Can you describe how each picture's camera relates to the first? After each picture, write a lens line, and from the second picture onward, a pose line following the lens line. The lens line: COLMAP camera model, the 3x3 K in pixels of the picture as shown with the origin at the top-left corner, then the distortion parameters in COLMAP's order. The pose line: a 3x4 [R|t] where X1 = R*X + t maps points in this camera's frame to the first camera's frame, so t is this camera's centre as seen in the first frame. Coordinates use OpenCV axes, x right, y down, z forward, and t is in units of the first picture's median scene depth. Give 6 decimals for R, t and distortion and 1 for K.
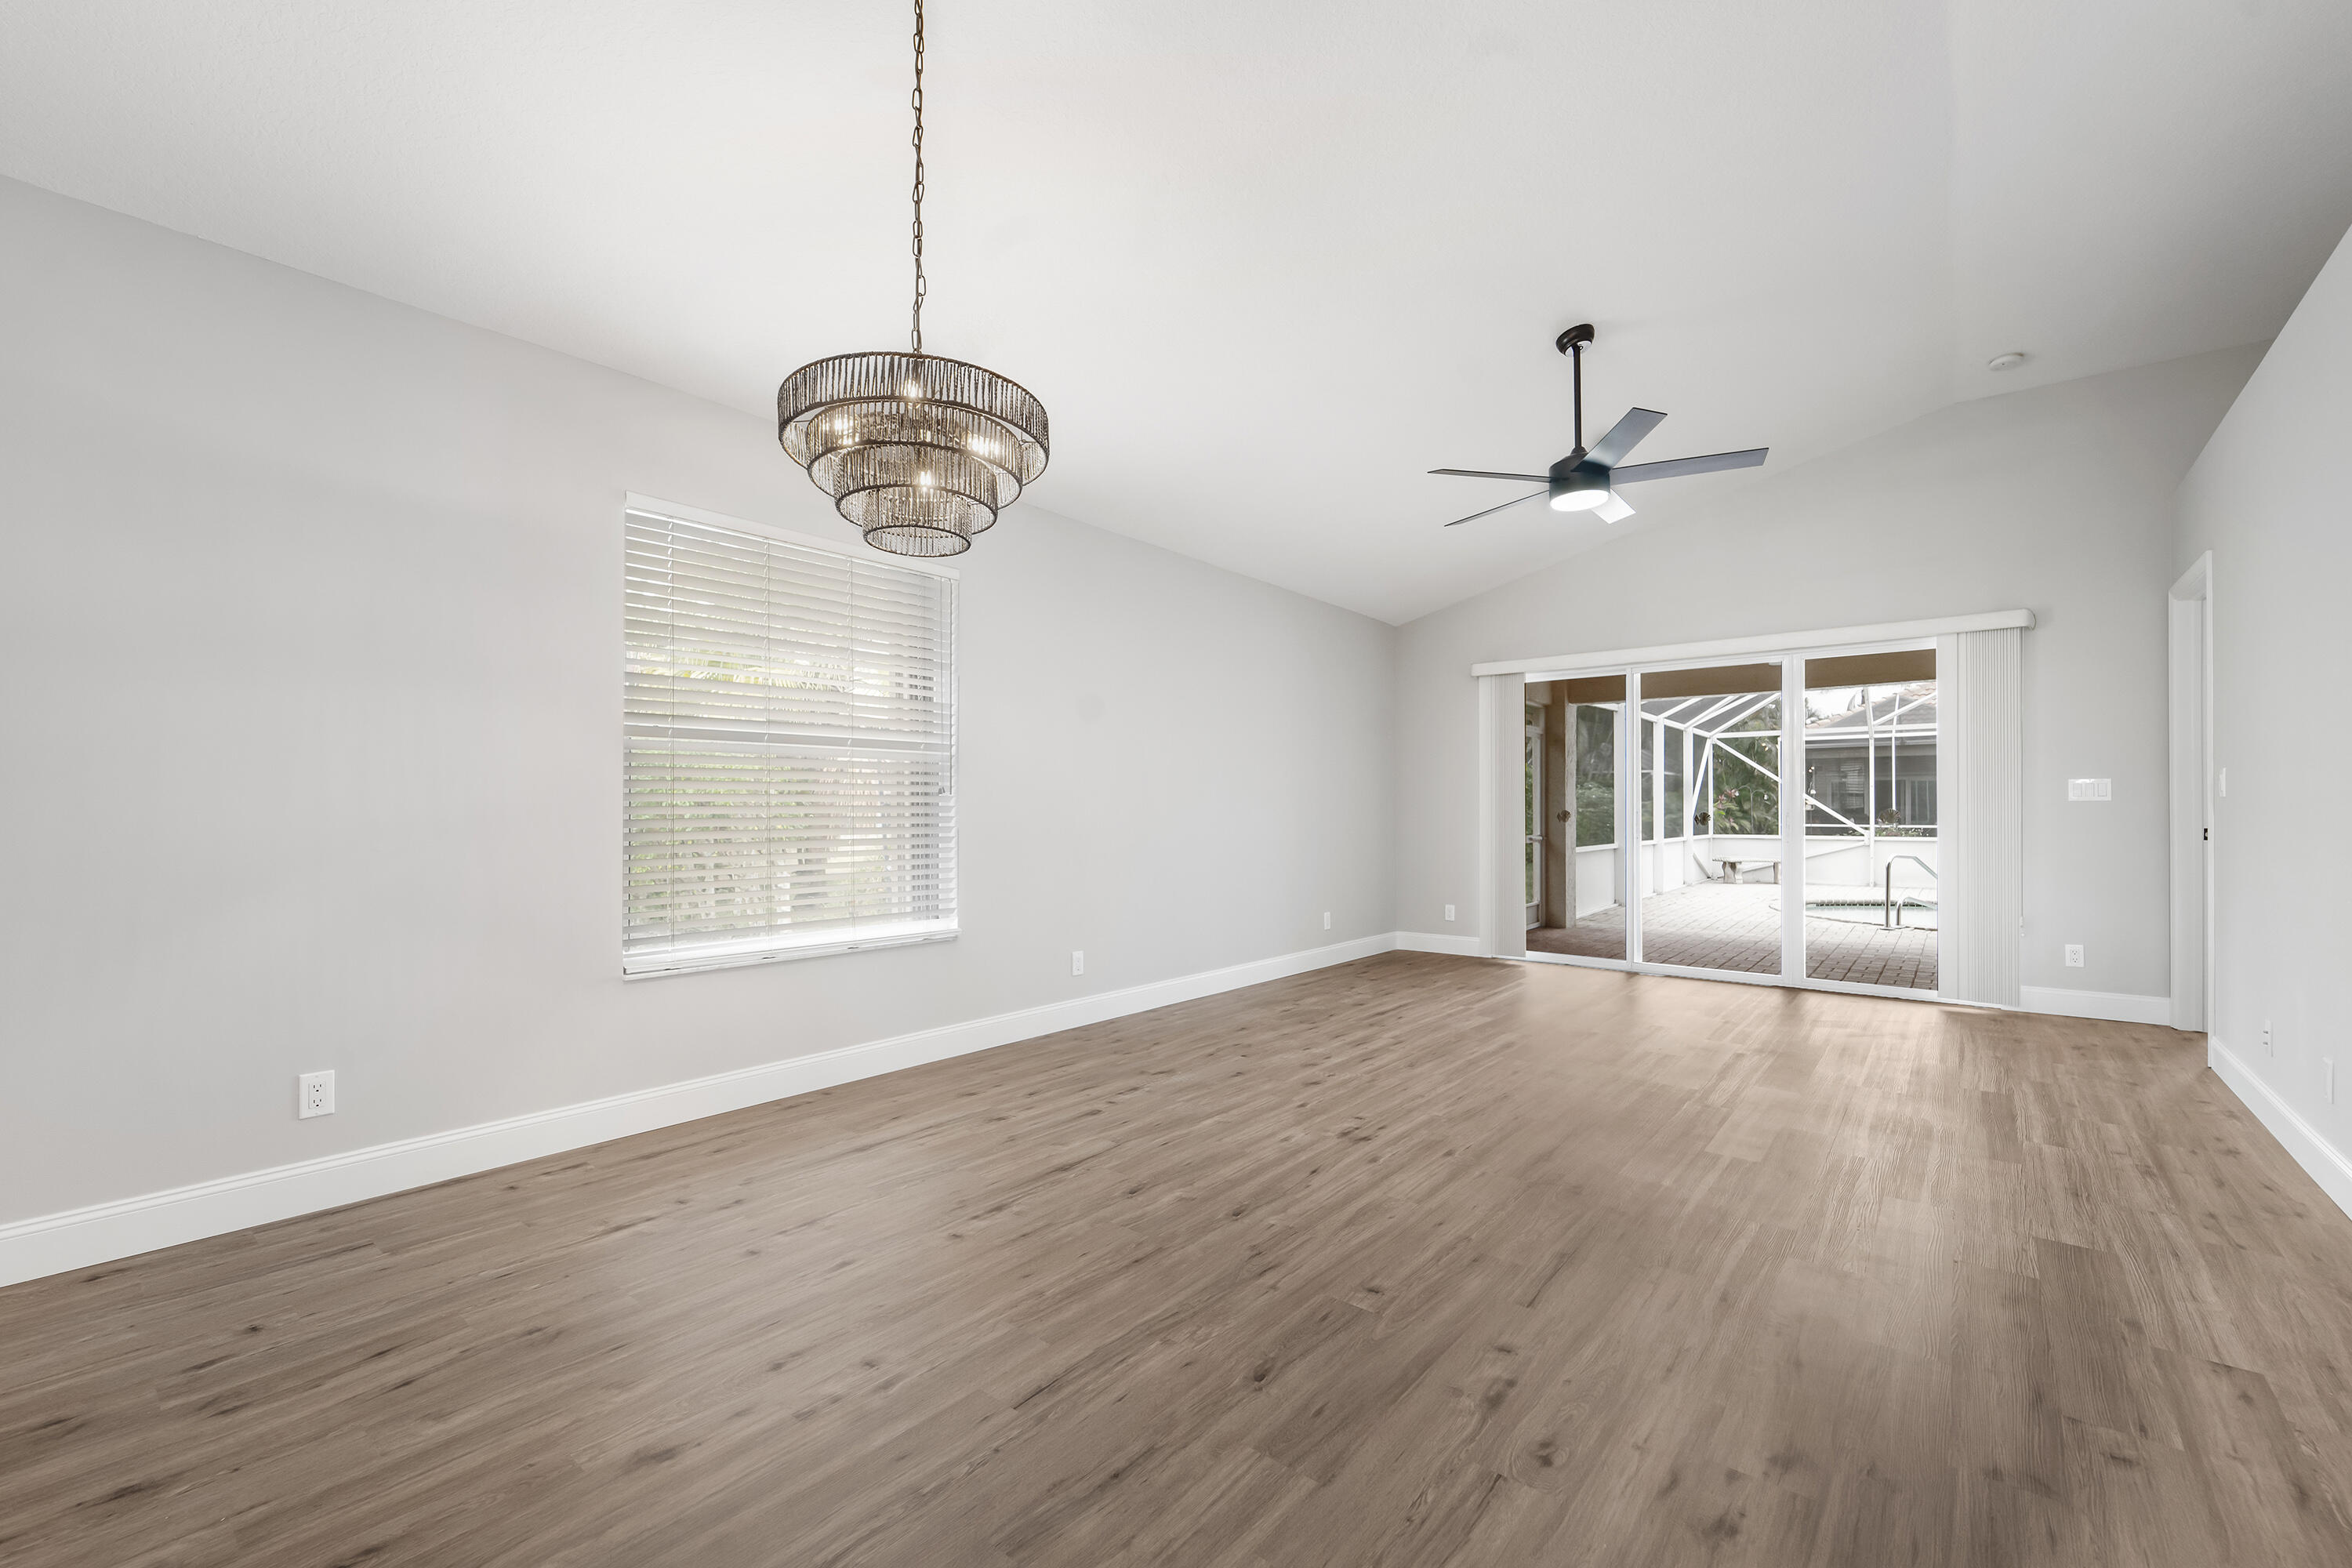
lens RADIAL K [[950.5, 0, 1183.9], [0, 950.5, 825.2], [0, 0, 1]] dist [-0.003236, -0.000517]
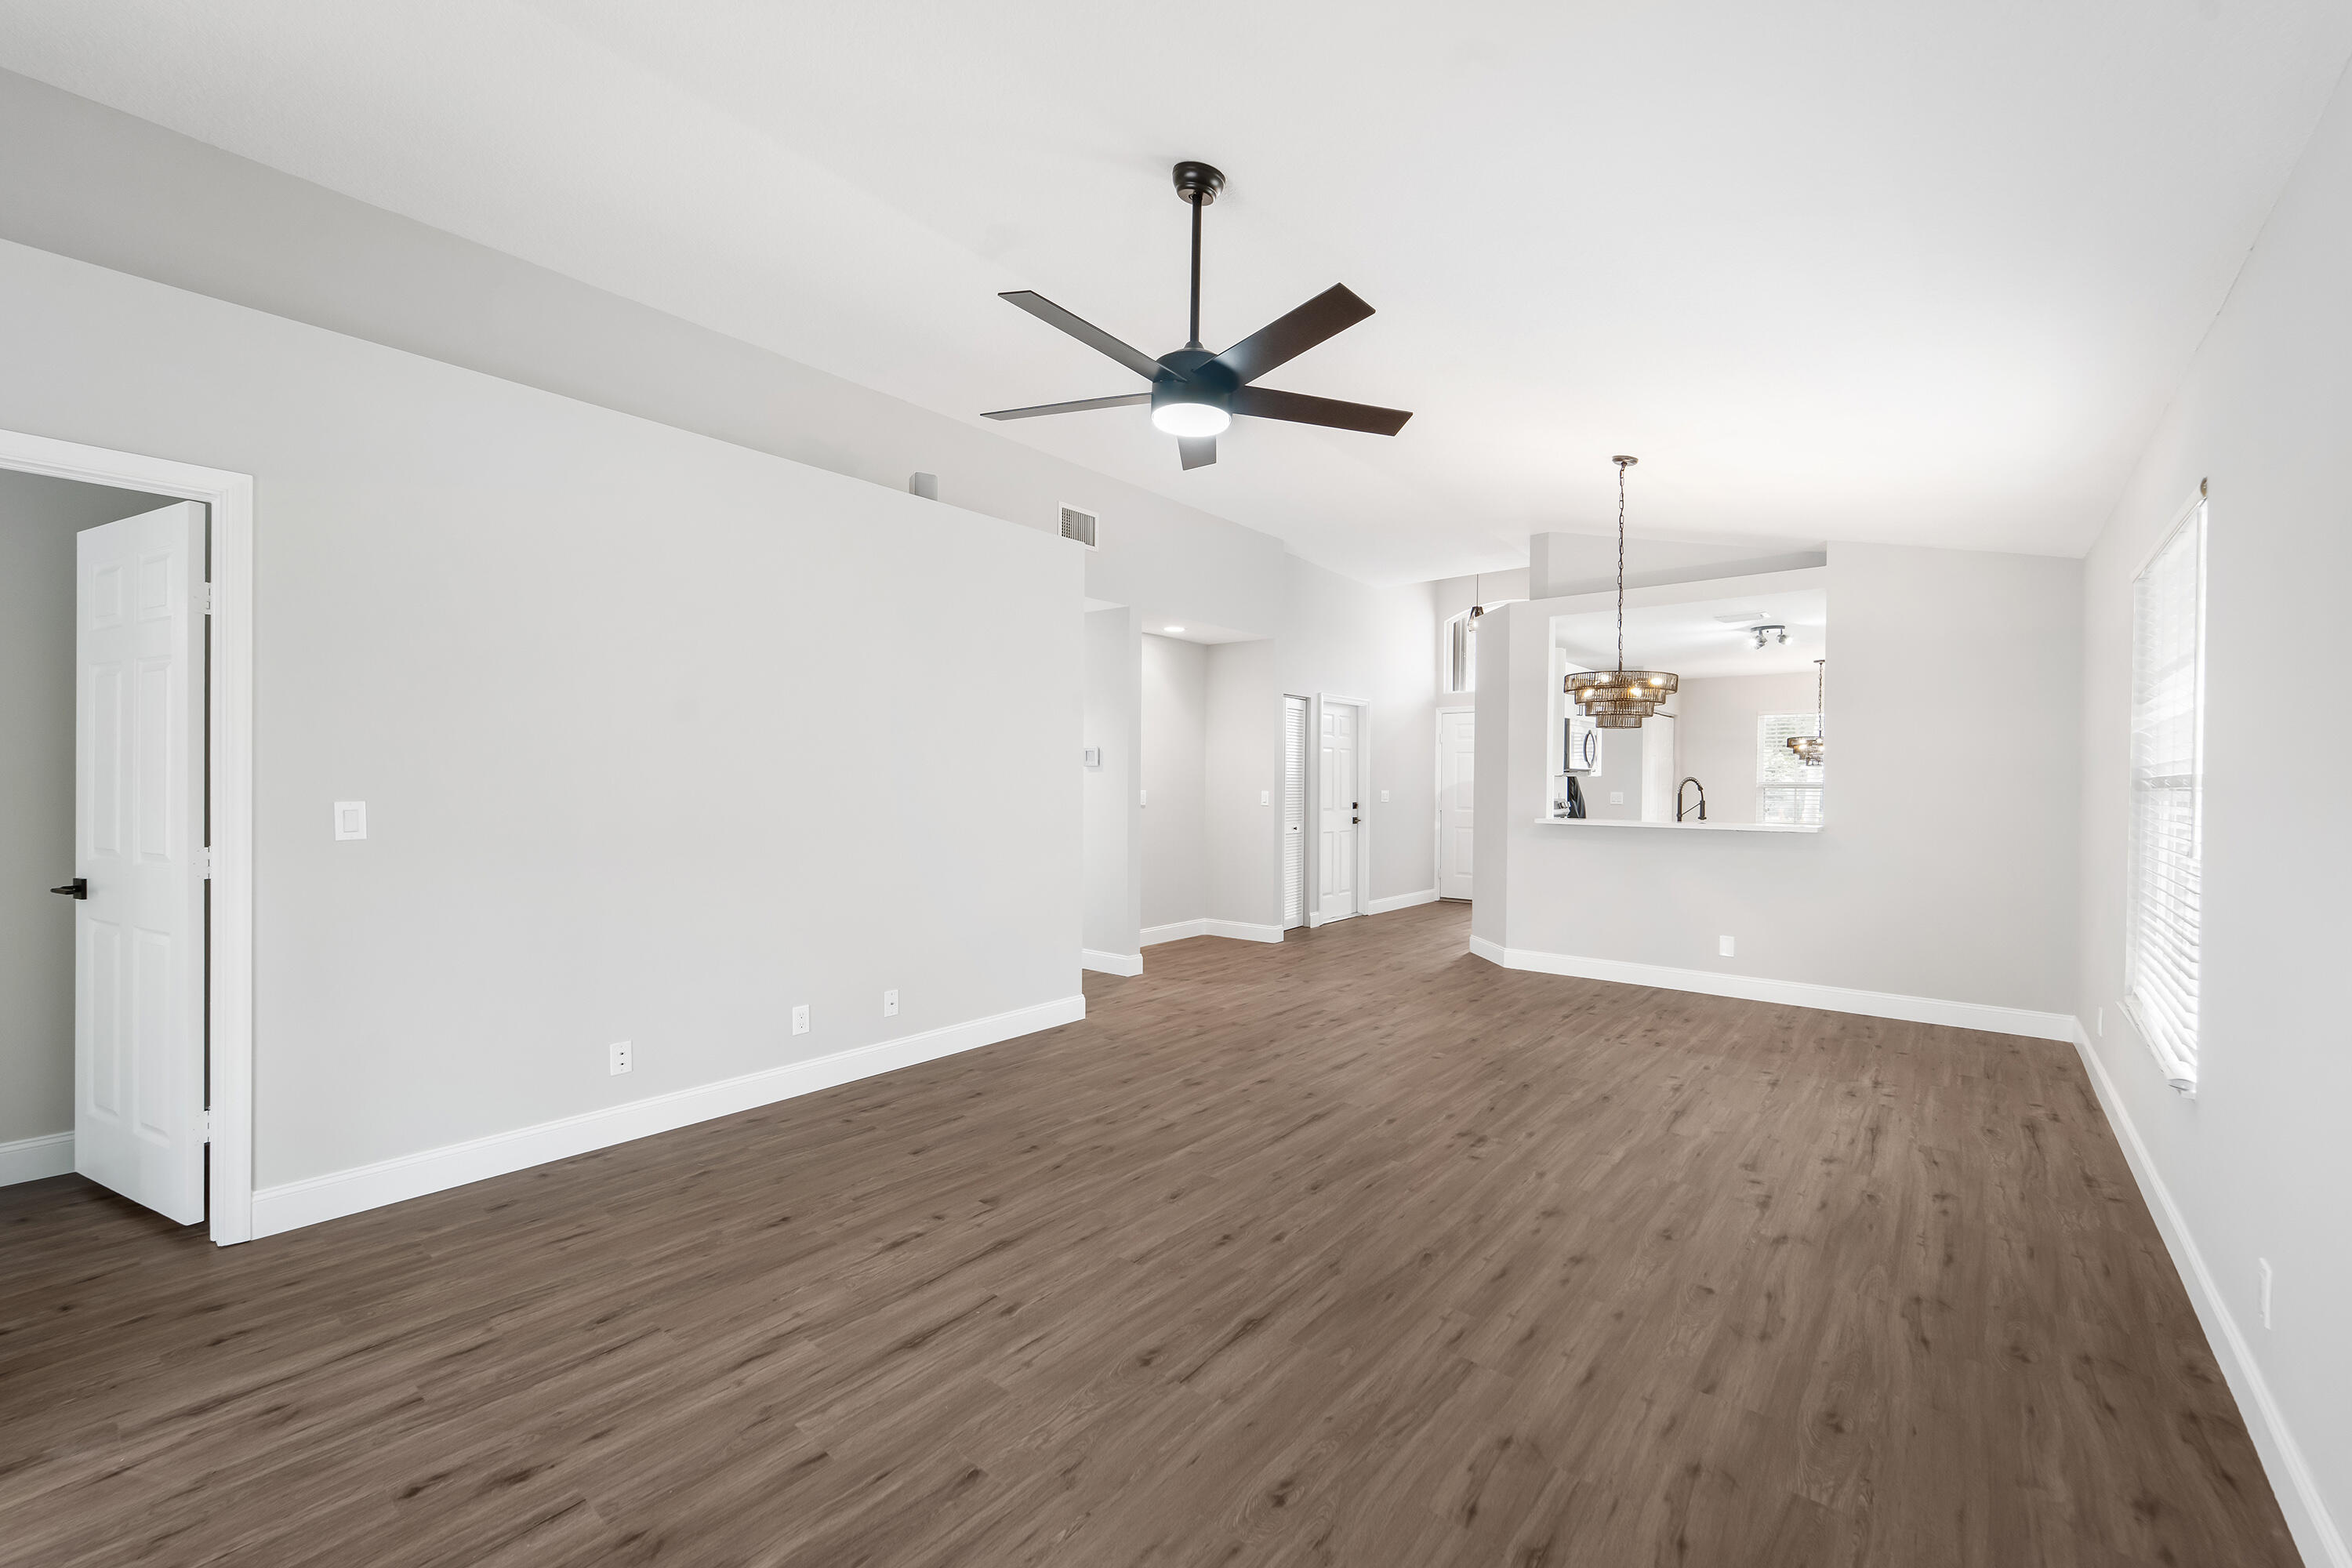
lens RADIAL K [[946.9, 0, 1180.4], [0, 946.9, 782.0], [0, 0, 1]] dist [-0.002351, -0.000850]
pose [[-0.999978, -0.006662, -0.000449, 0.530780], [-0.006668, 0.999858, 0.015452, -0.111519], [0.000346, 0.015455, -0.999881, 2.120741]]
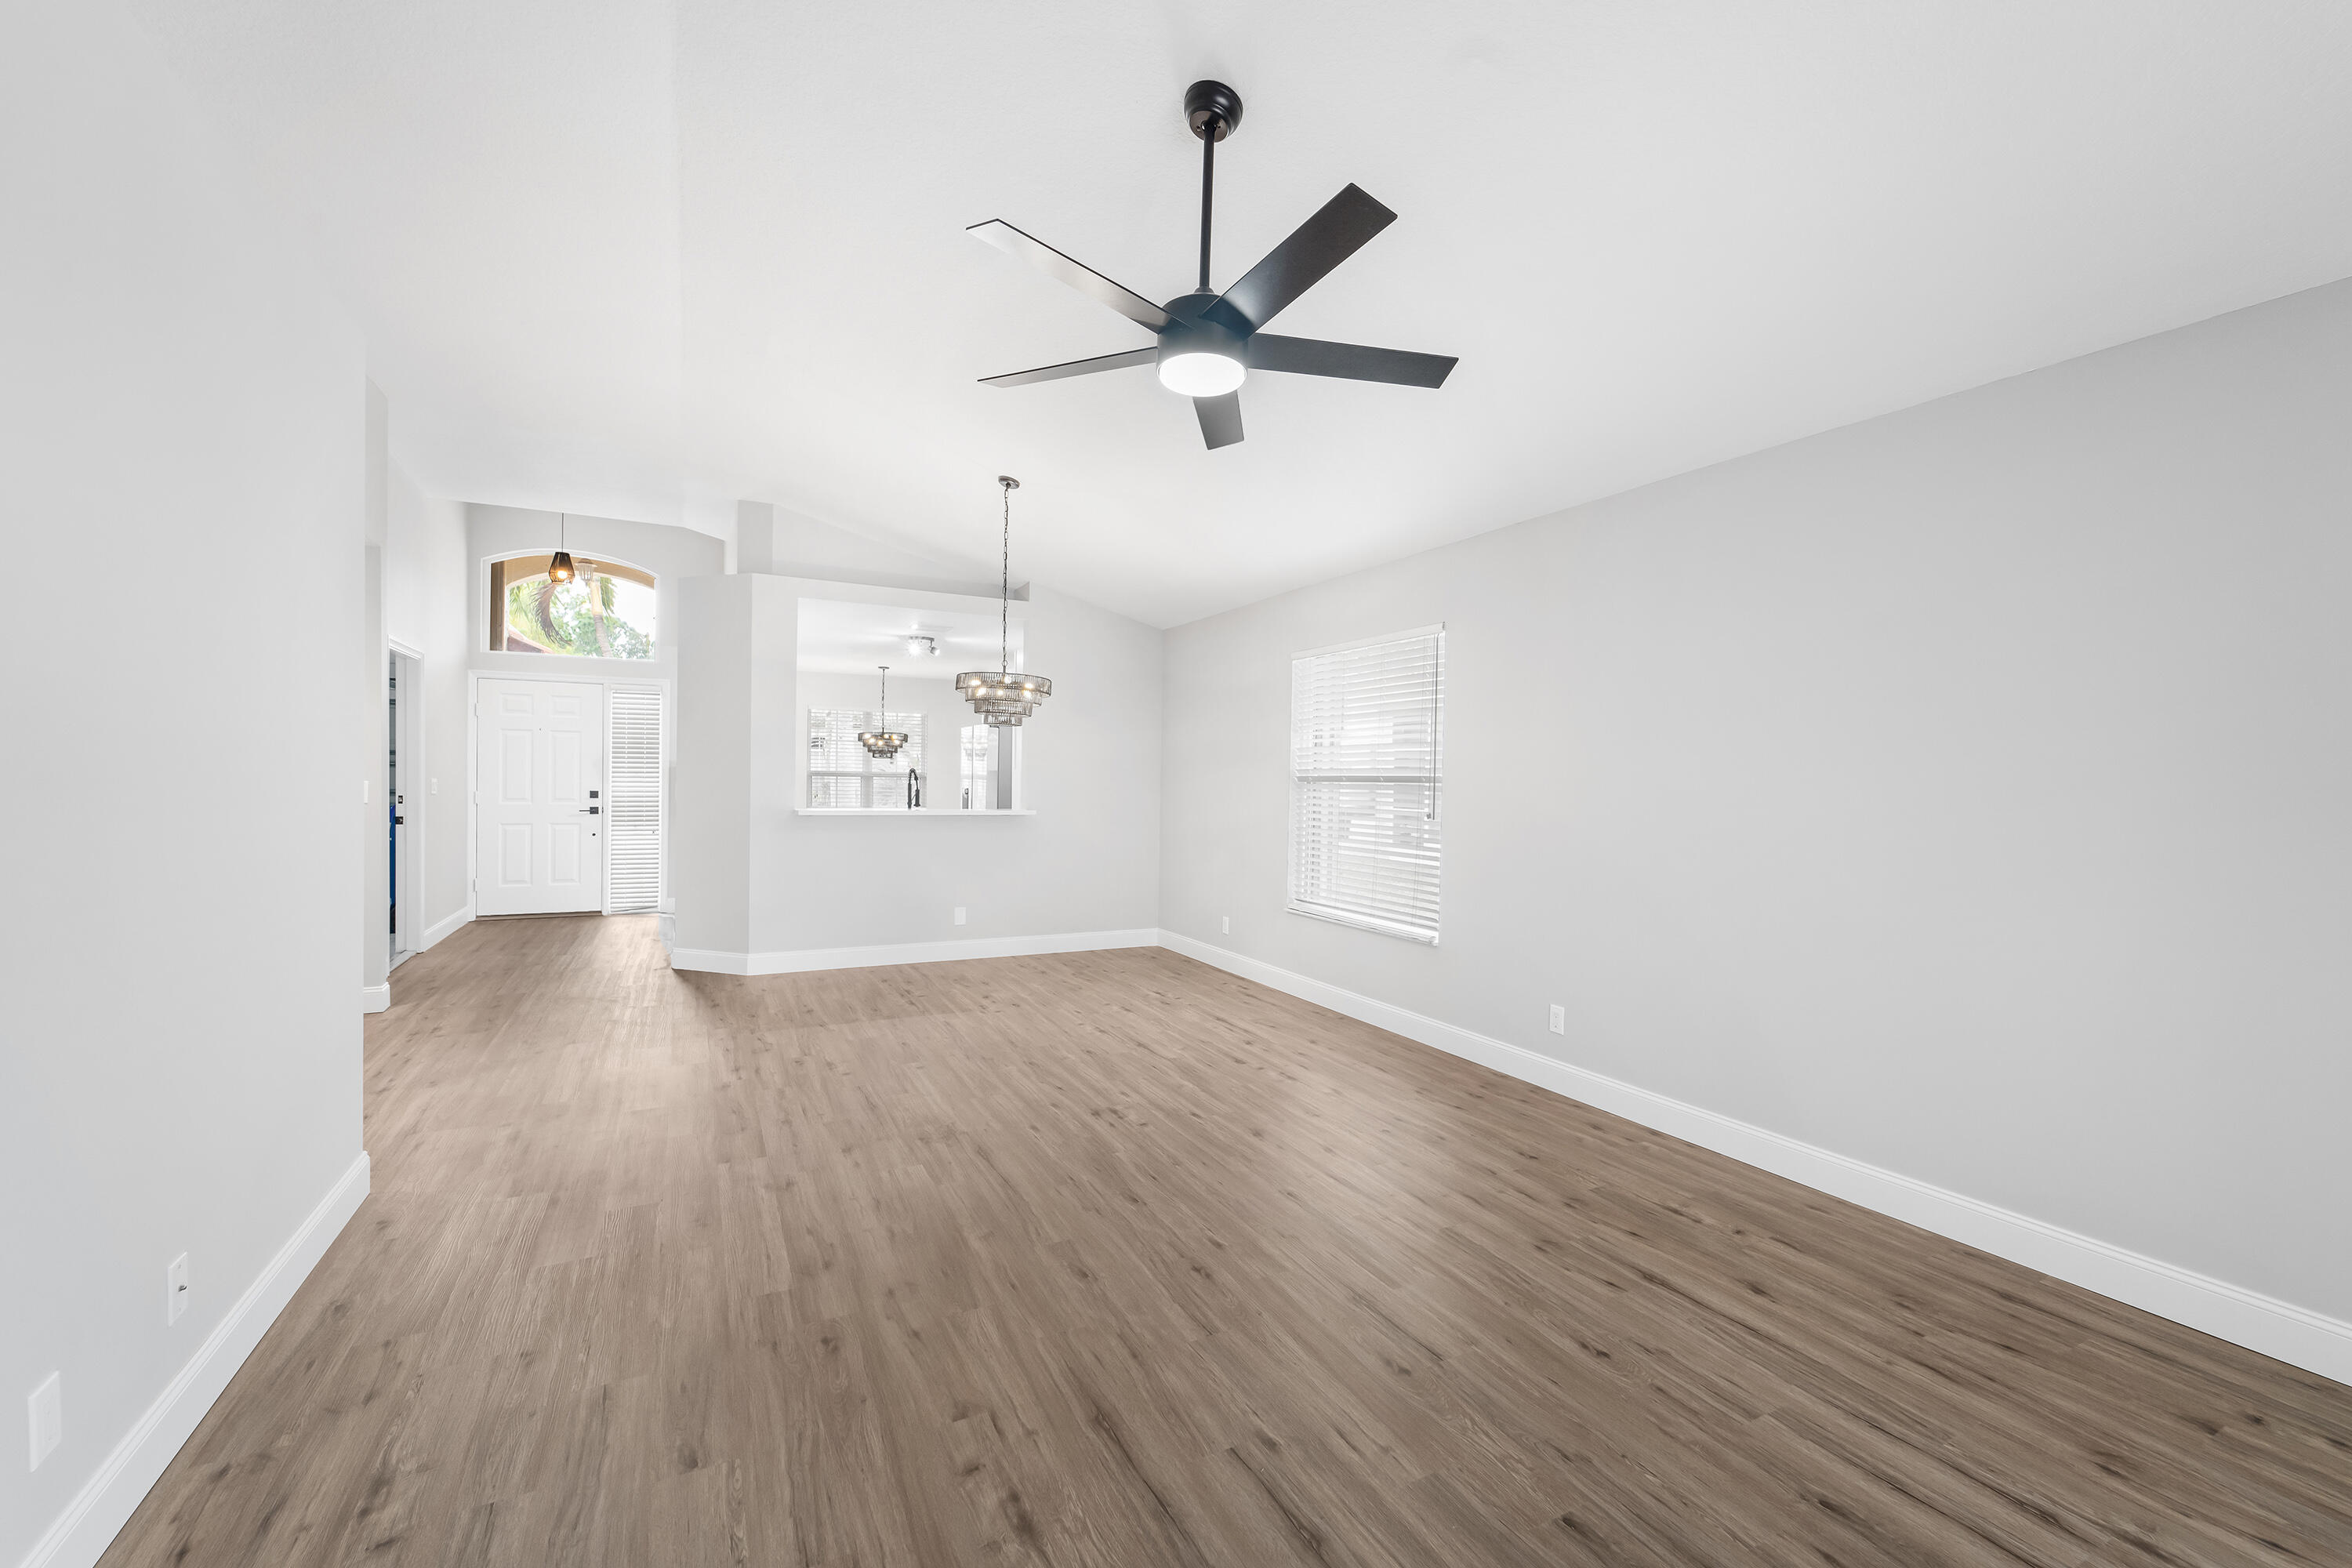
lens RADIAL K [[946.9, 0, 1180.4], [0, 946.9, 782.0], [0, 0, 1]] dist [-0.002351, -0.000850]
pose [[-0.389782, -0.003780, -0.920899, 1.247790], [-0.030809, 0.999485, 0.008938, -0.104645], [0.920392, 0.031856, -0.389698, 1.540320]]
